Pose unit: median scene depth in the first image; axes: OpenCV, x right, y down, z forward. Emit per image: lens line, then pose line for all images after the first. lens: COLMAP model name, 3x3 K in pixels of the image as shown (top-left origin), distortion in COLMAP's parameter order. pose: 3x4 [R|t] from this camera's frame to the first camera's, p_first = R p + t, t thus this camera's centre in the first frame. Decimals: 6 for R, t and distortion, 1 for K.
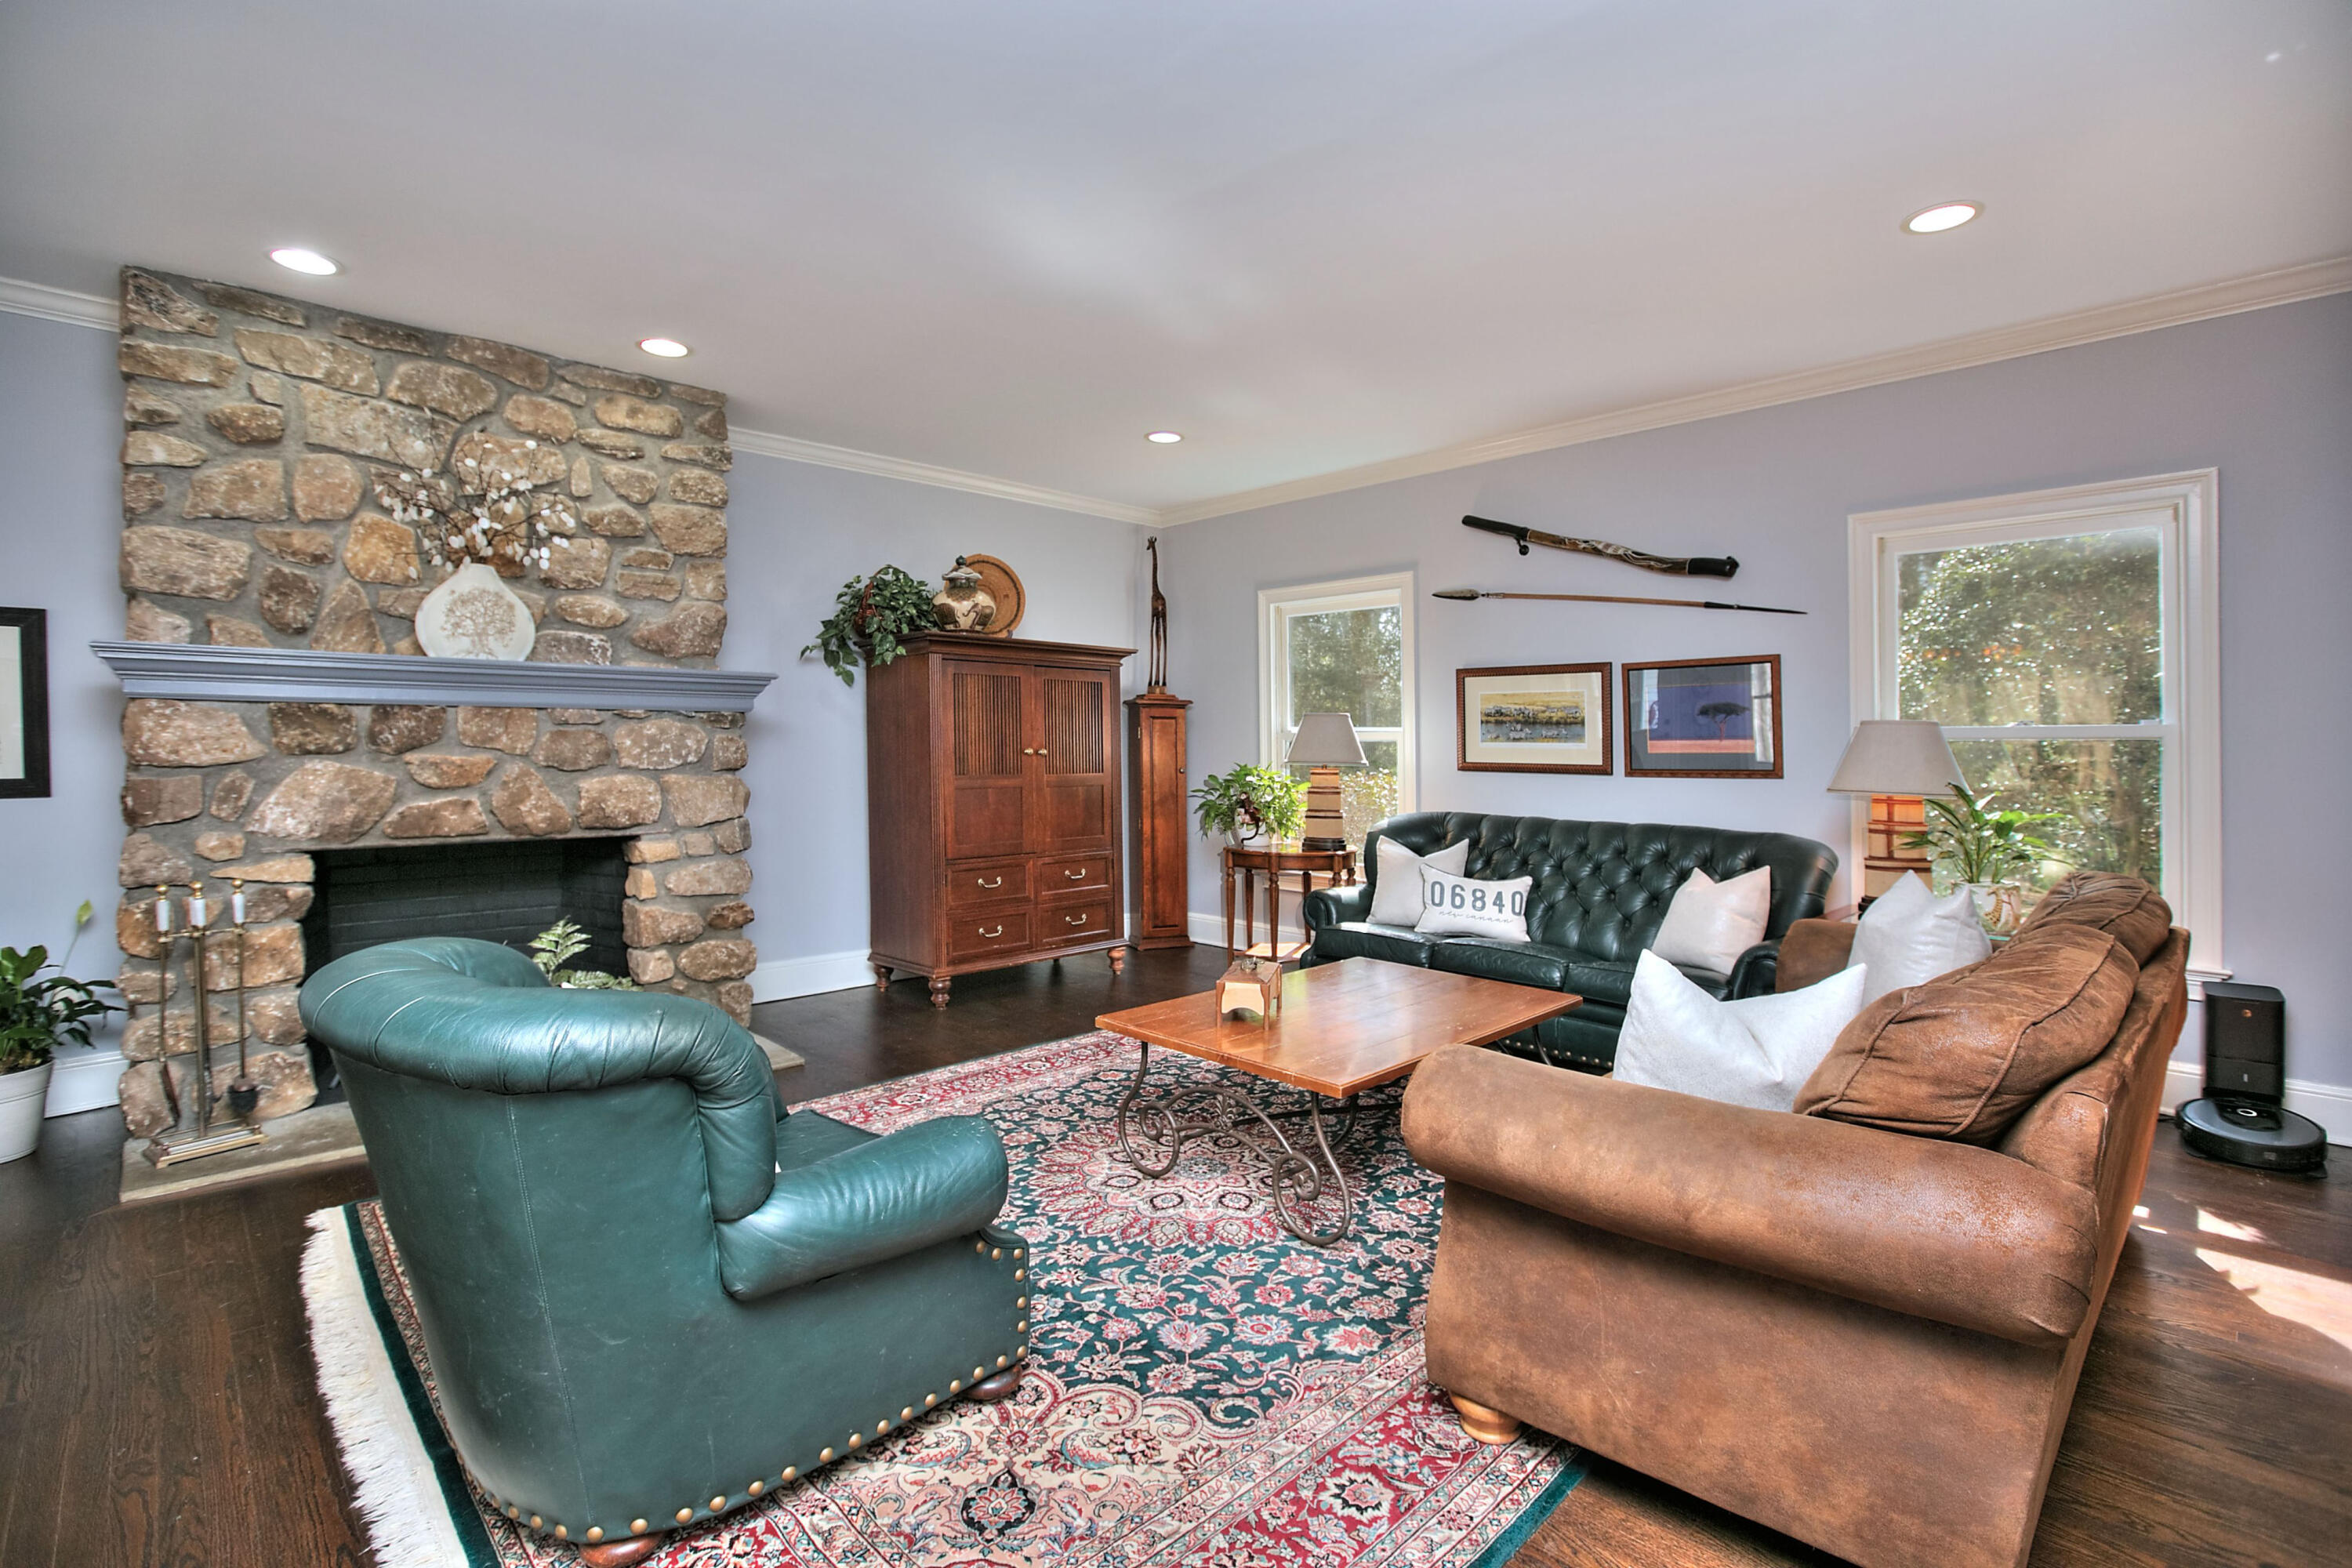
lens RADIAL K [[1078.5, 0, 1194.5], [0, 1078.5, 752.9], [0, 0, 1]] dist [-0.039332, 0.011054]
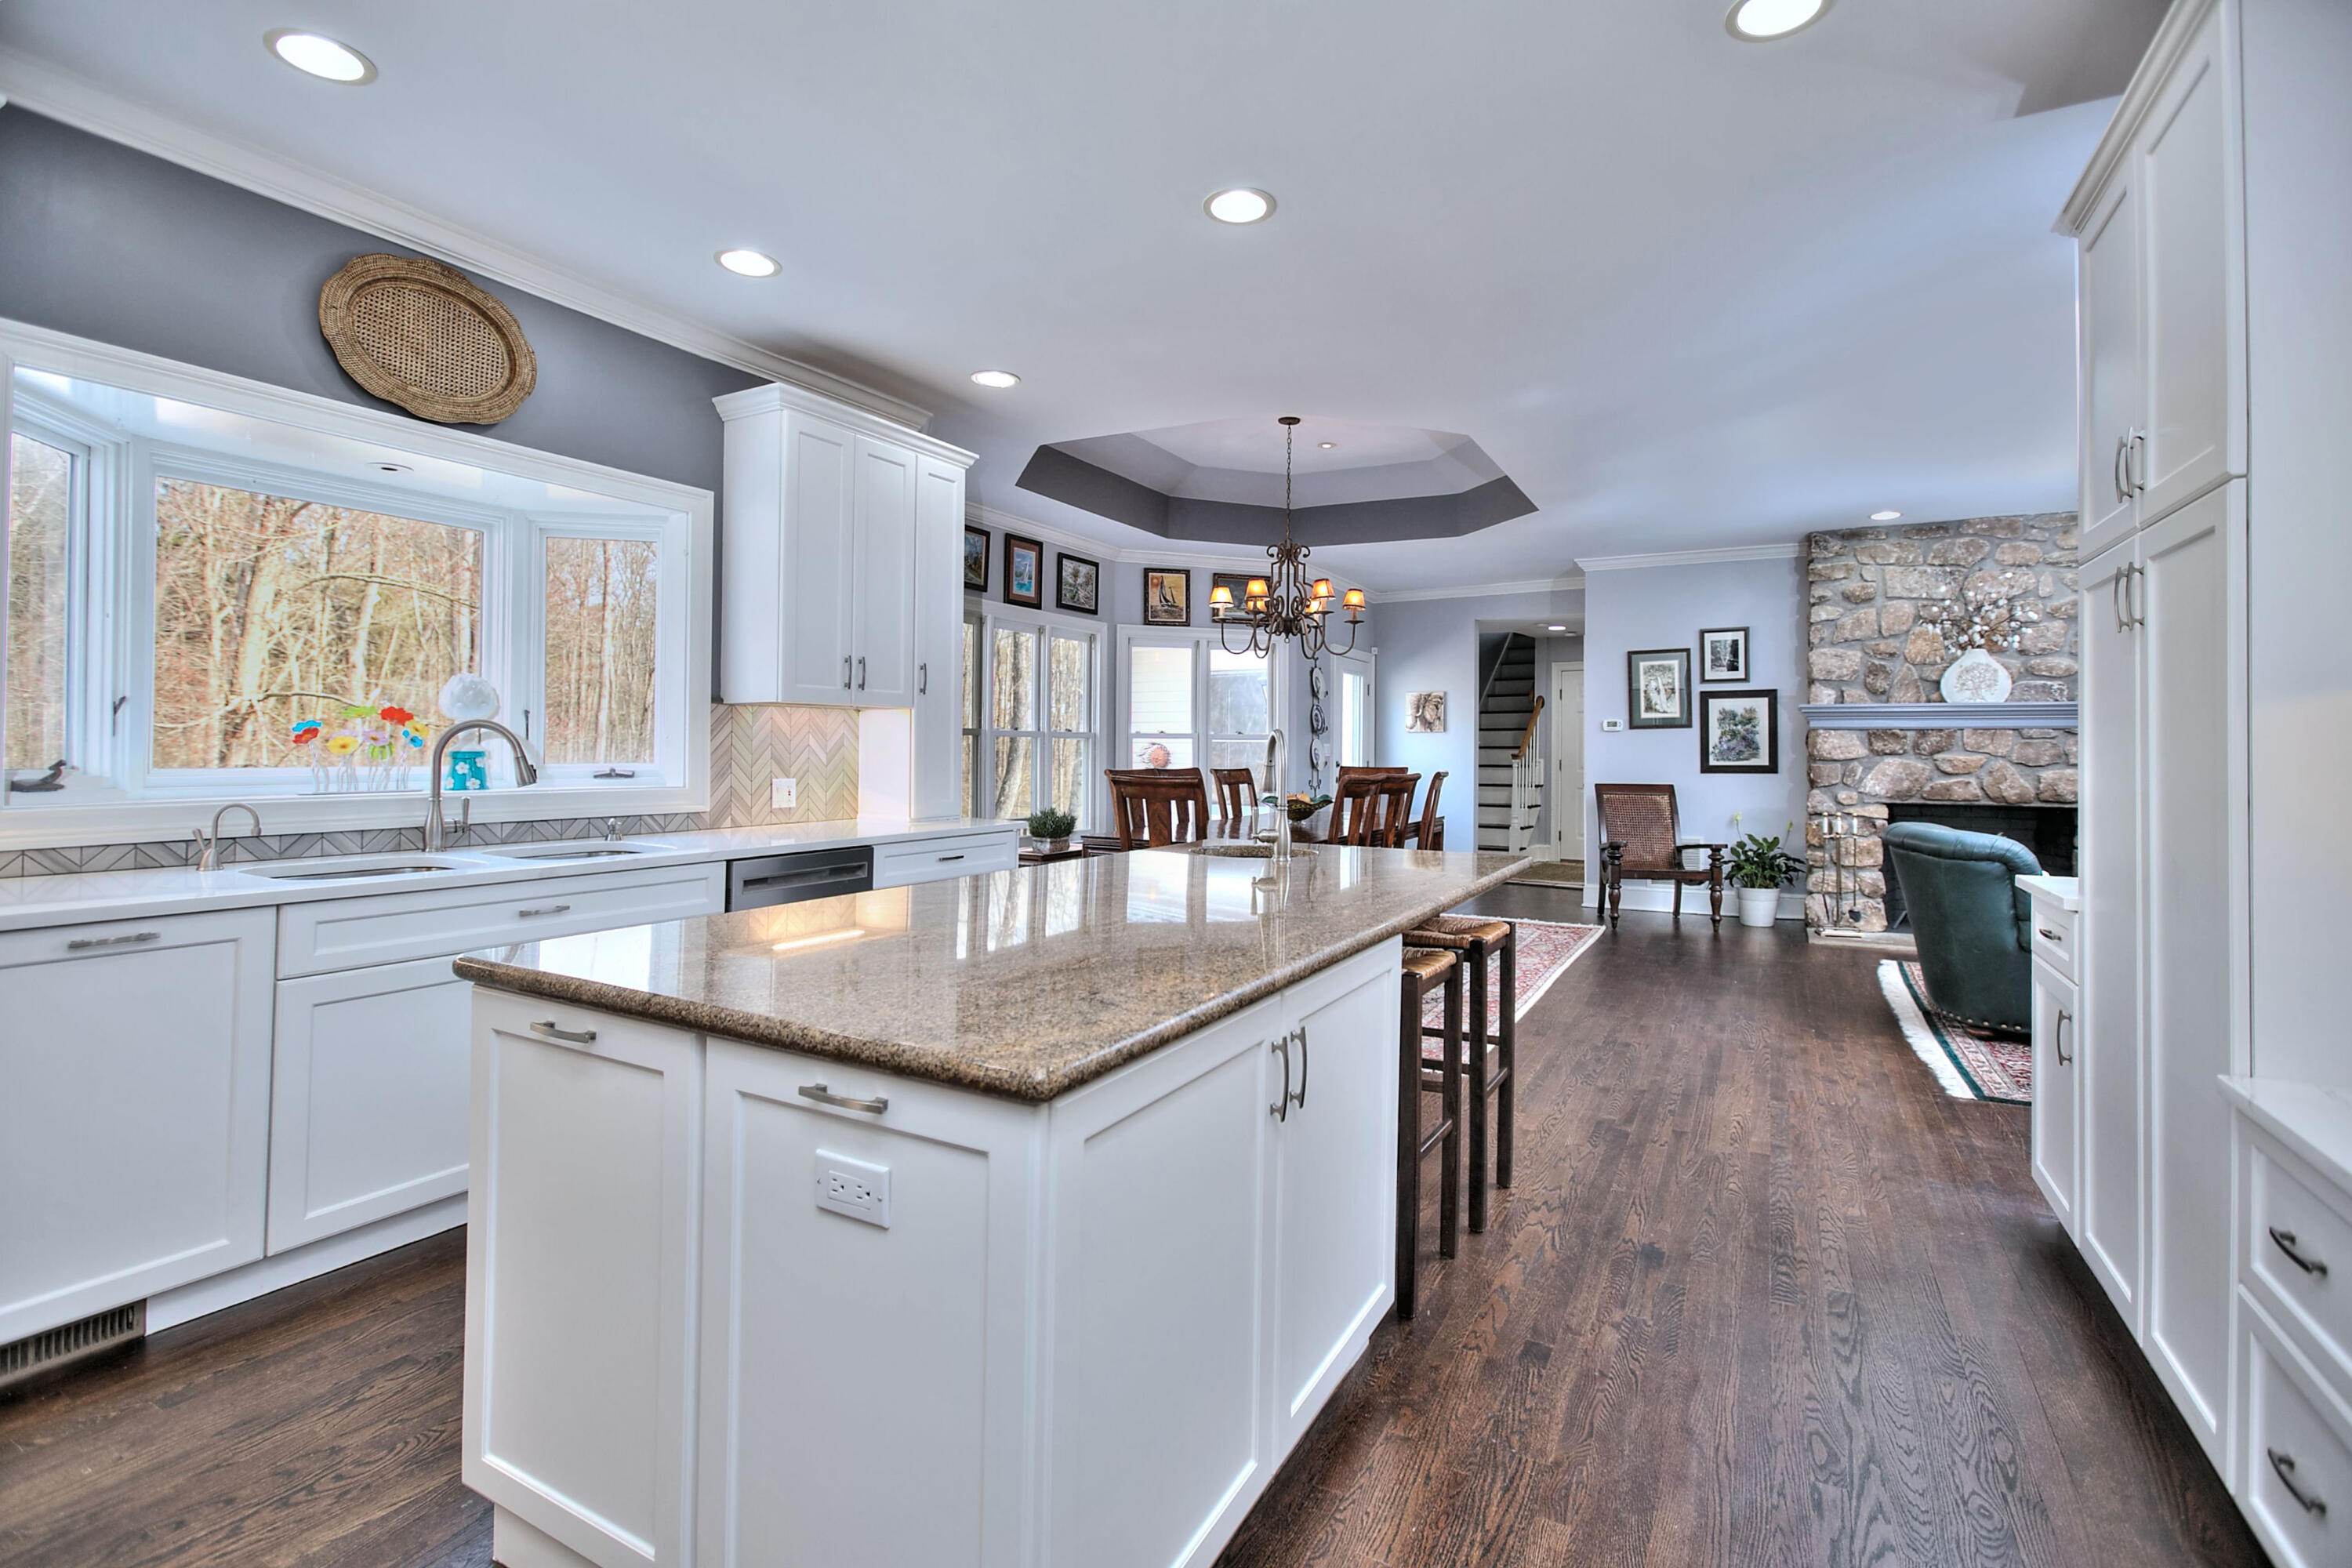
lens RADIAL K [[1078.5, 0, 1168.6], [0, 1078.5, 762.3], [0, 0, 1]] dist [-0.039332, 0.011054]
pose [[0.272216, 0.011305, -0.962170, 0.697092], [-0.009819, 0.999912, 0.008971, 0.010183], [0.962186, 0.007005, 0.272303, -0.823731]]
